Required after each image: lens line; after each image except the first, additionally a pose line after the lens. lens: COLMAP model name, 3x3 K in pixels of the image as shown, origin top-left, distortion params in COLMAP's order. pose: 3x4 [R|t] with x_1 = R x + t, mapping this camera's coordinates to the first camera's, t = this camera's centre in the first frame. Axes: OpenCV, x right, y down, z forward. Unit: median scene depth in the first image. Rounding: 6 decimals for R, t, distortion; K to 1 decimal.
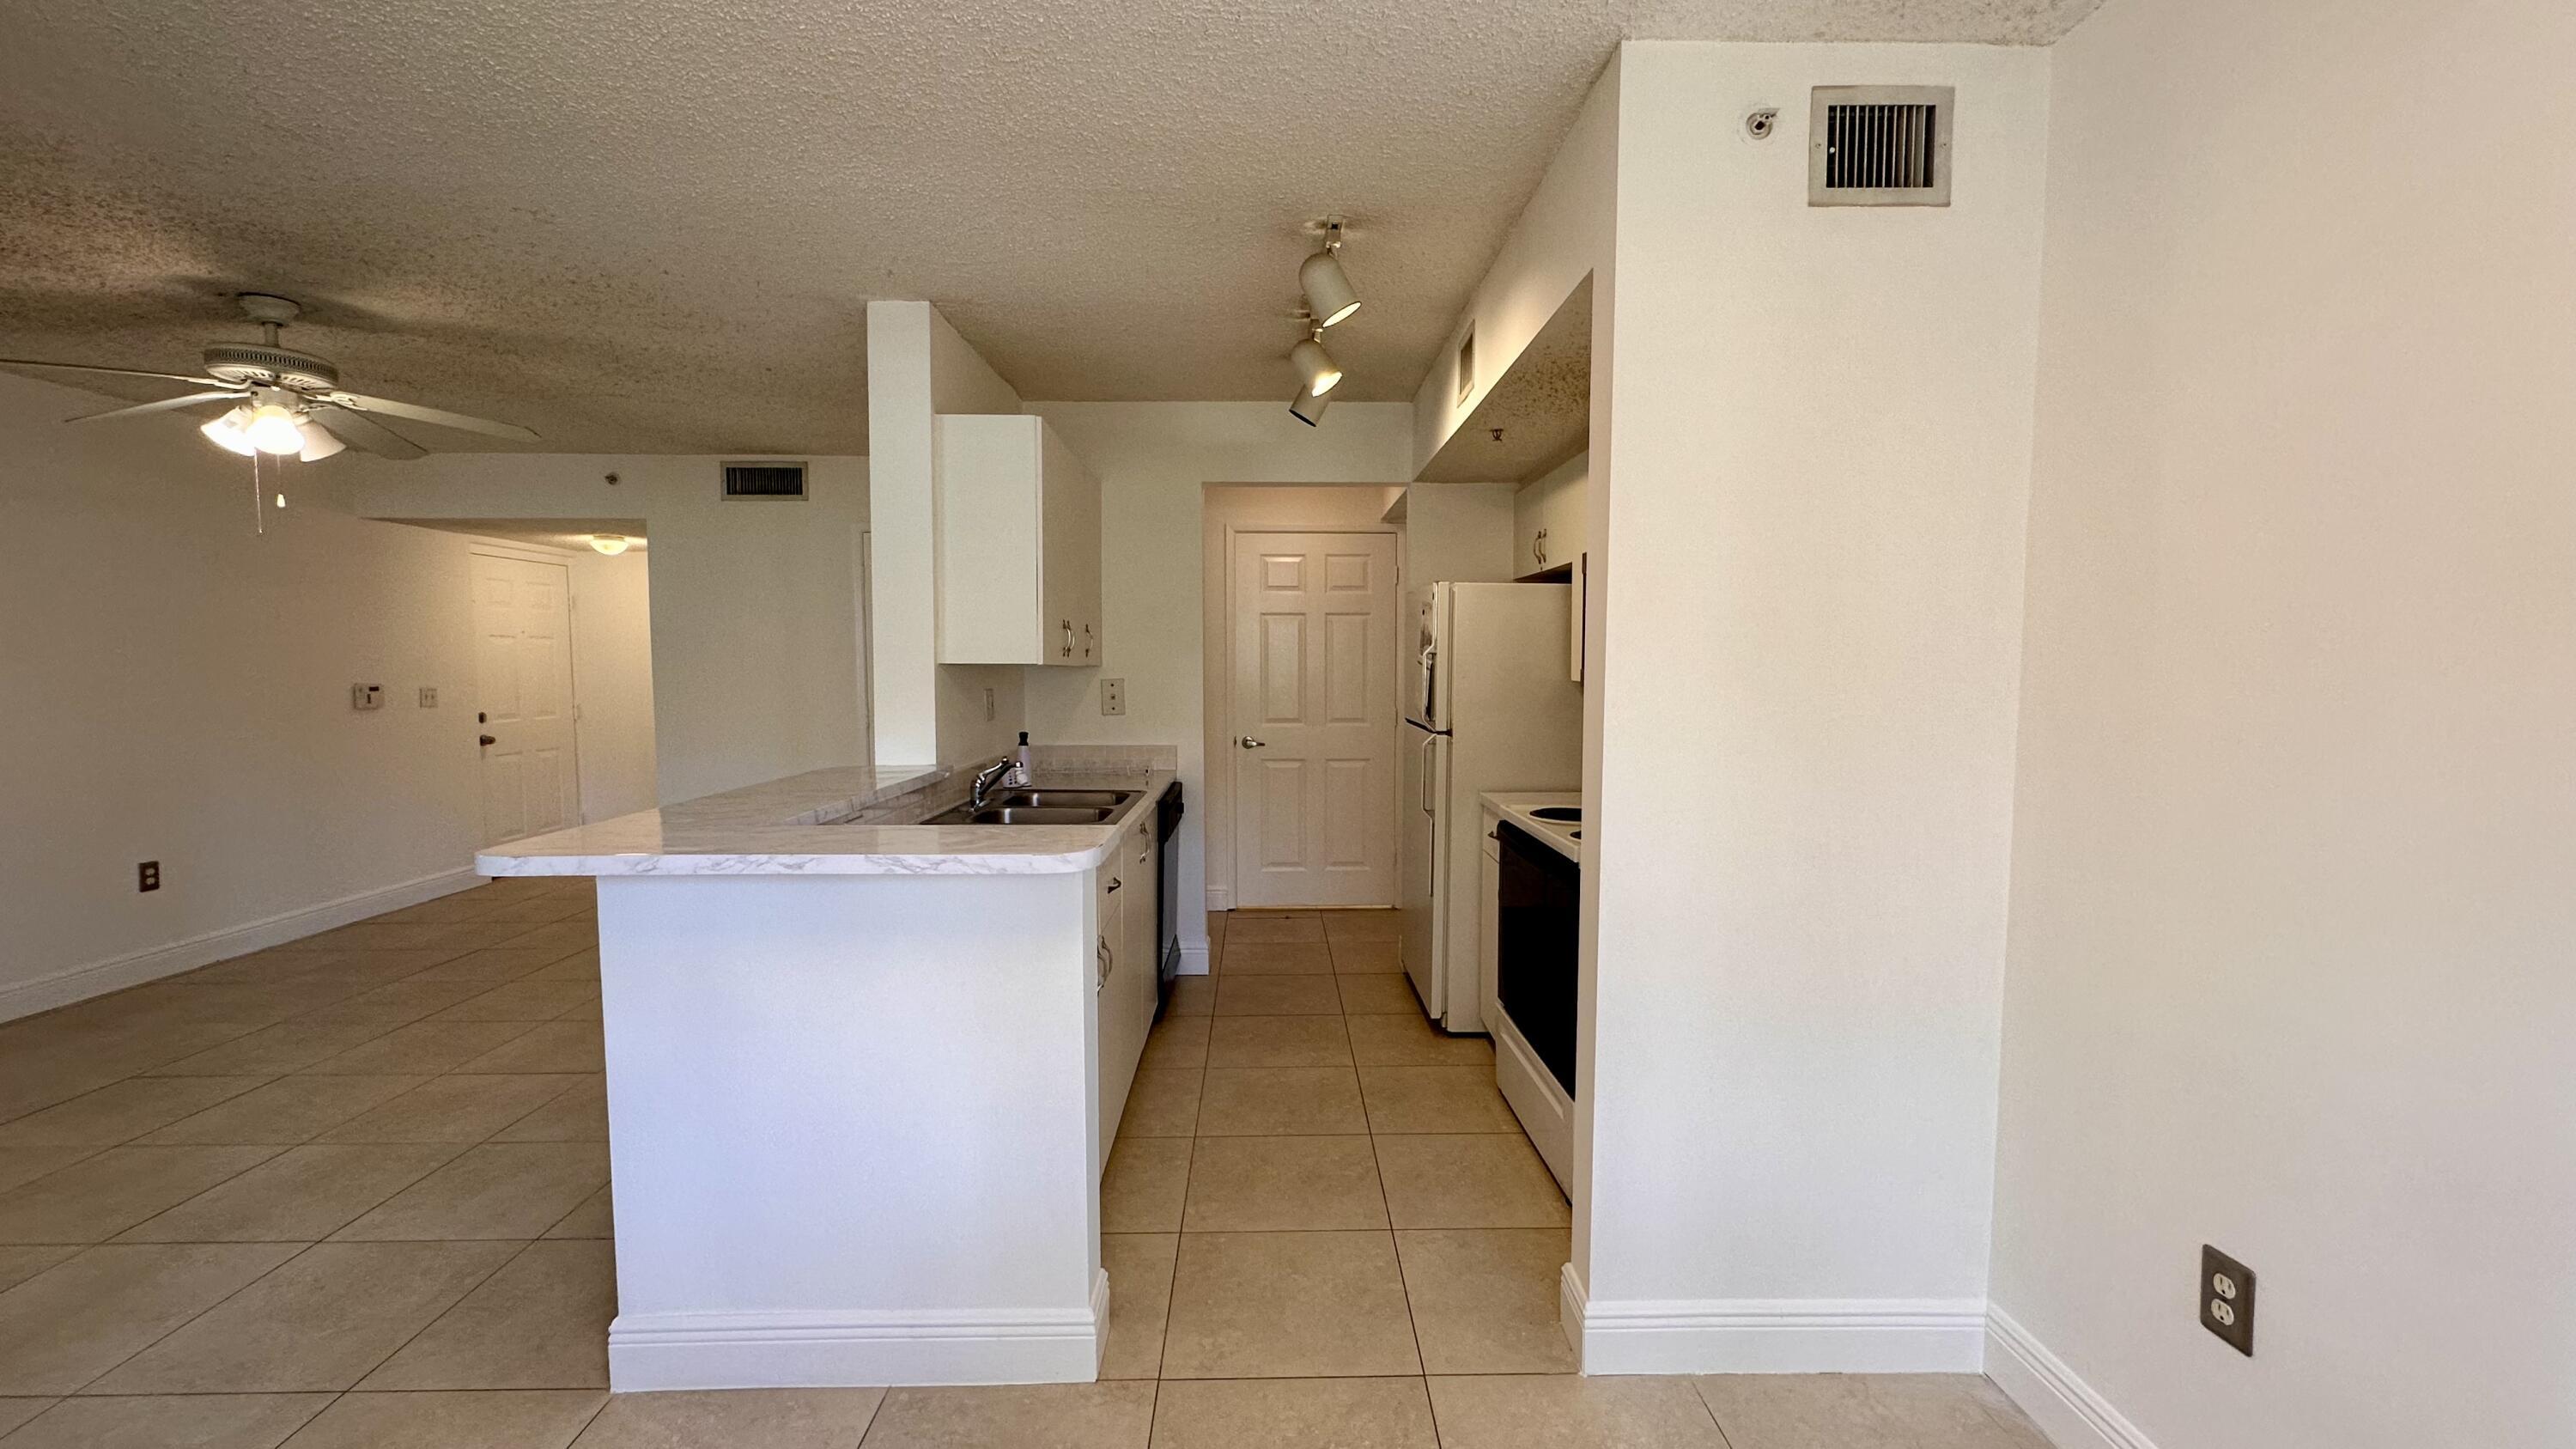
lens RADIAL K [[1027.0, 0, 1285.0], [0, 1027.0, 729.9], [0, 0, 1]] dist [-0.002273, 0.000461]
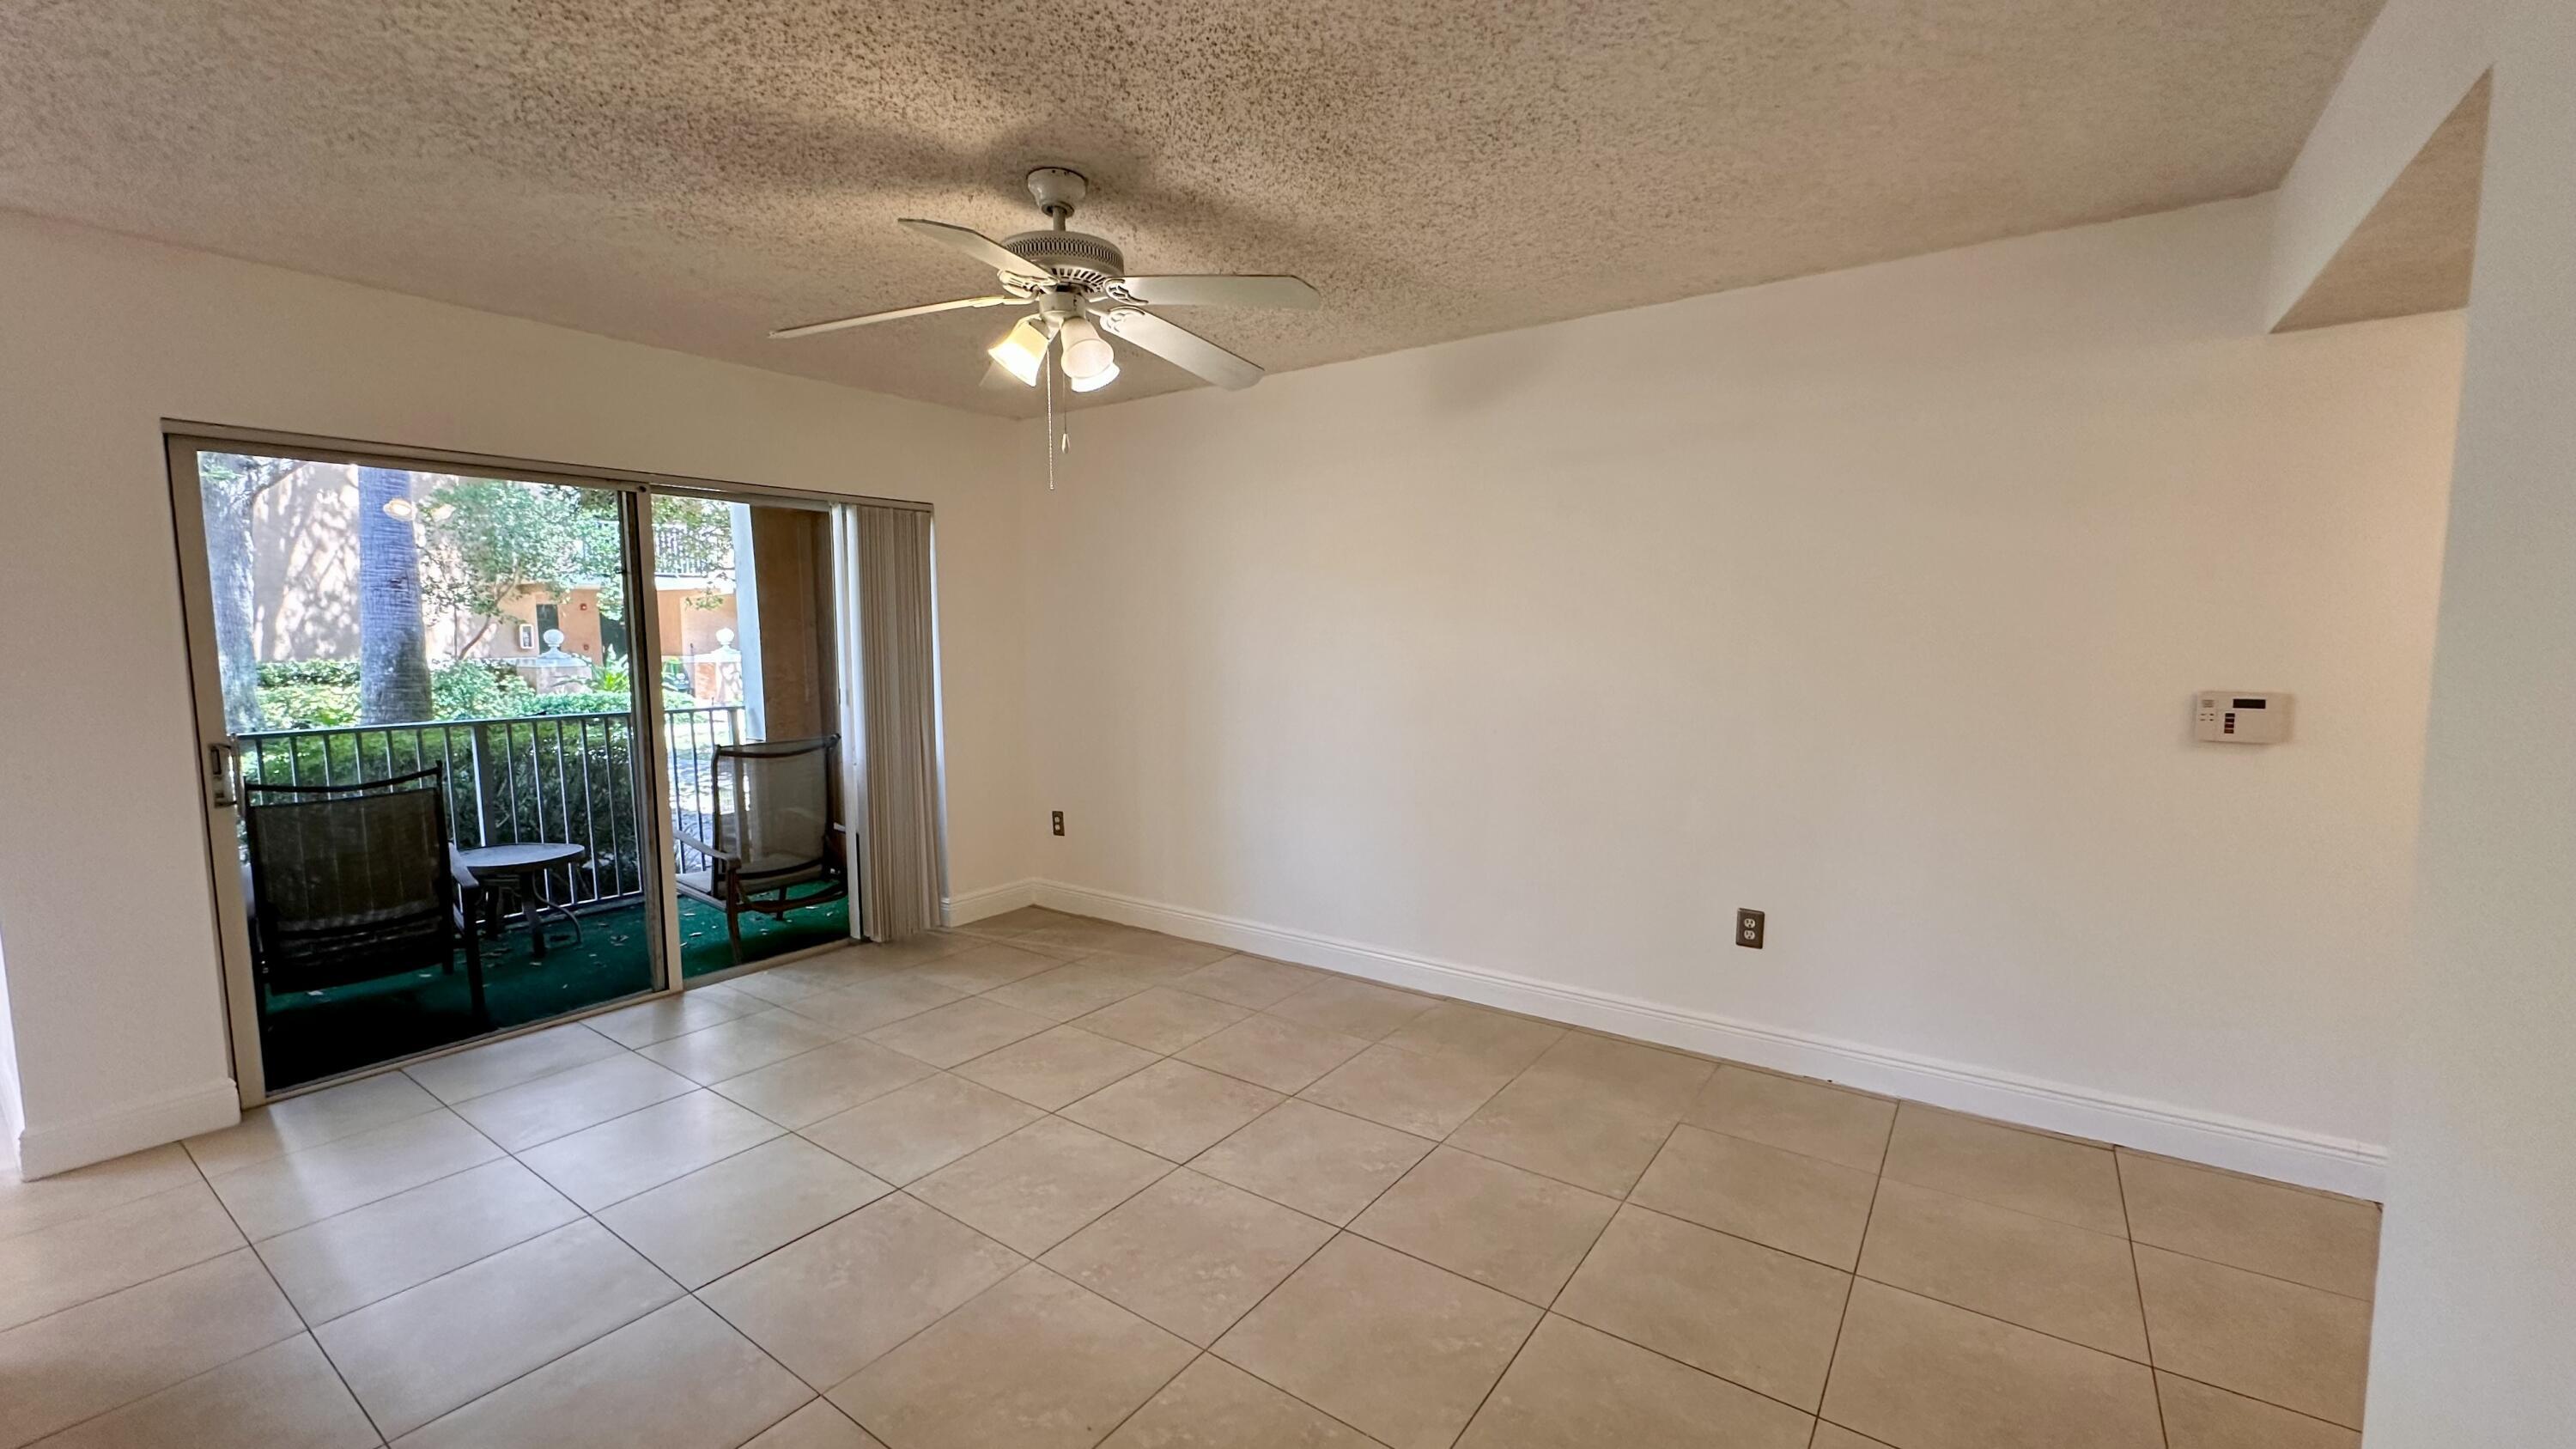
lens RADIAL K [[1027.0, 0, 1285.4], [0, 1027.0, 730.2], [0, 0, 1]] dist [-0.002273, 0.000461]
pose [[-0.597590, 0.077782, -0.798020, -0.254971], [-0.049739, 0.989770, 0.133718, -0.069207], [0.800257, 0.119602, -0.587609, 0.937019]]
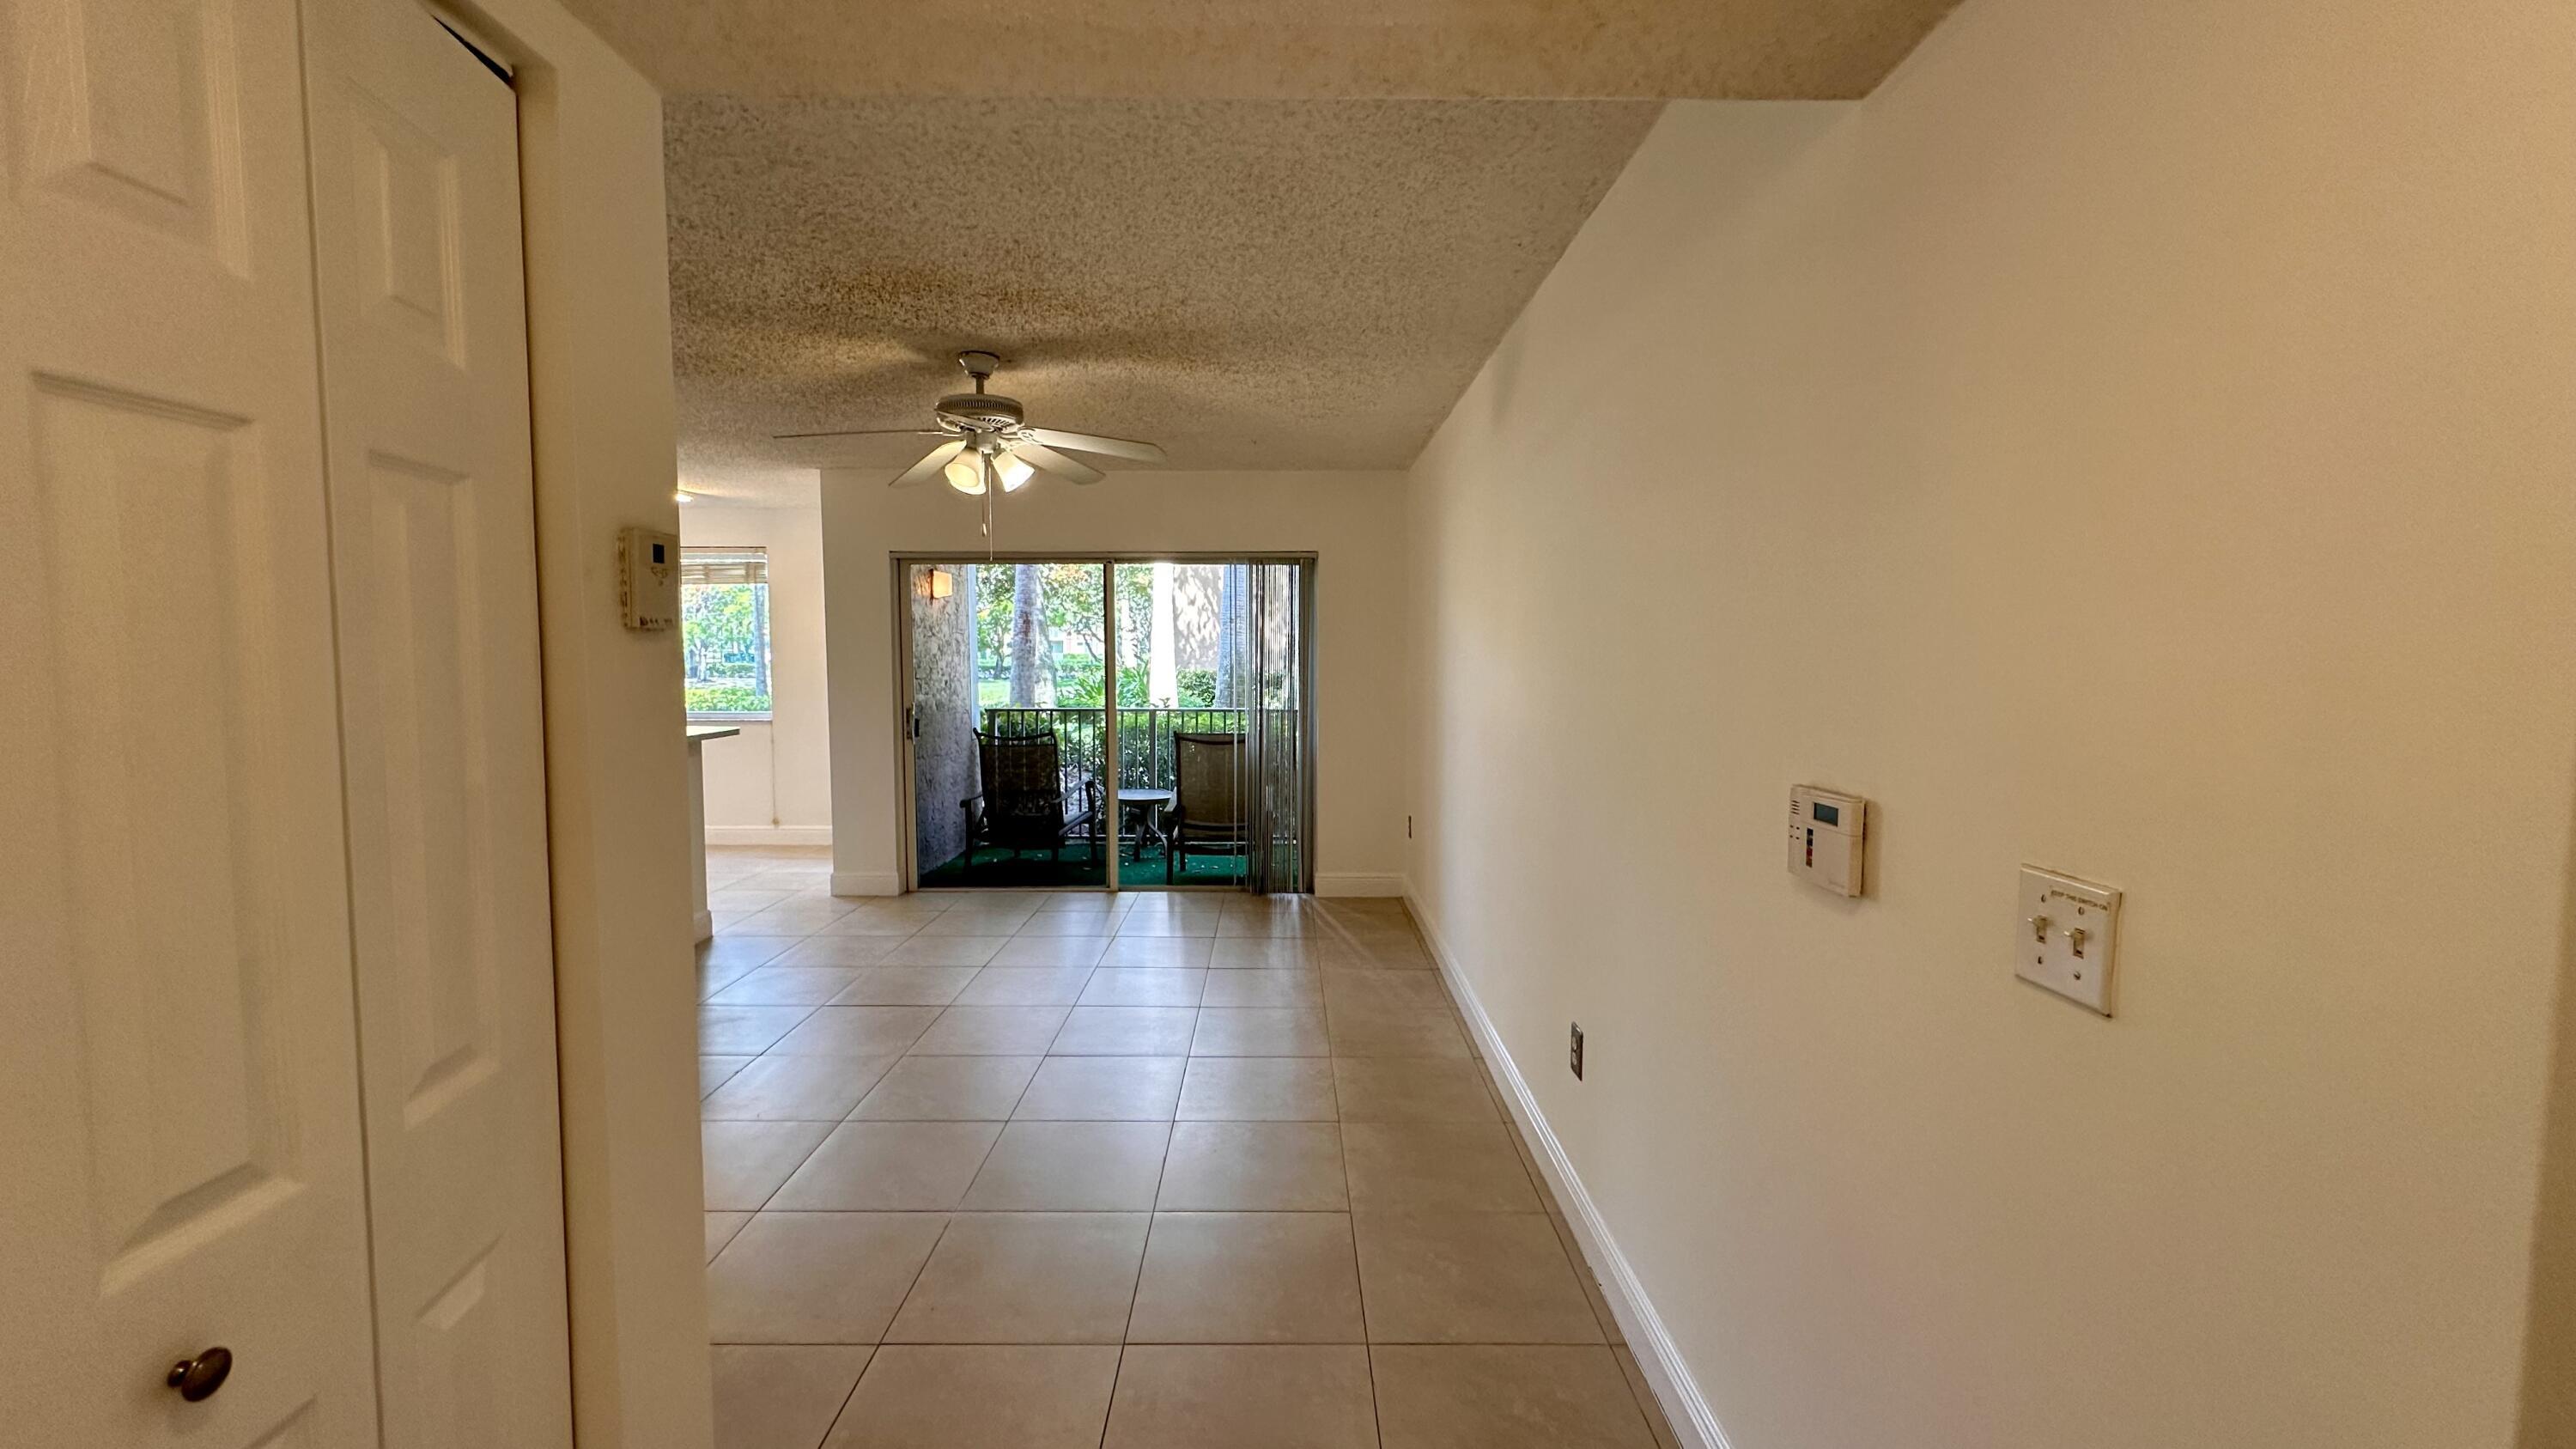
lens RADIAL K [[1027.0, 0, 1284.1], [0, 1027.0, 725.2], [0, 0, 1]] dist [-0.002273, 0.000461]
pose [[-0.999875, -0.003279, 0.015459, -0.774198], [-0.001125, 0.990521, 0.137353, -0.094855], [-0.015763, 0.137319, -0.990401, 1.257027]]
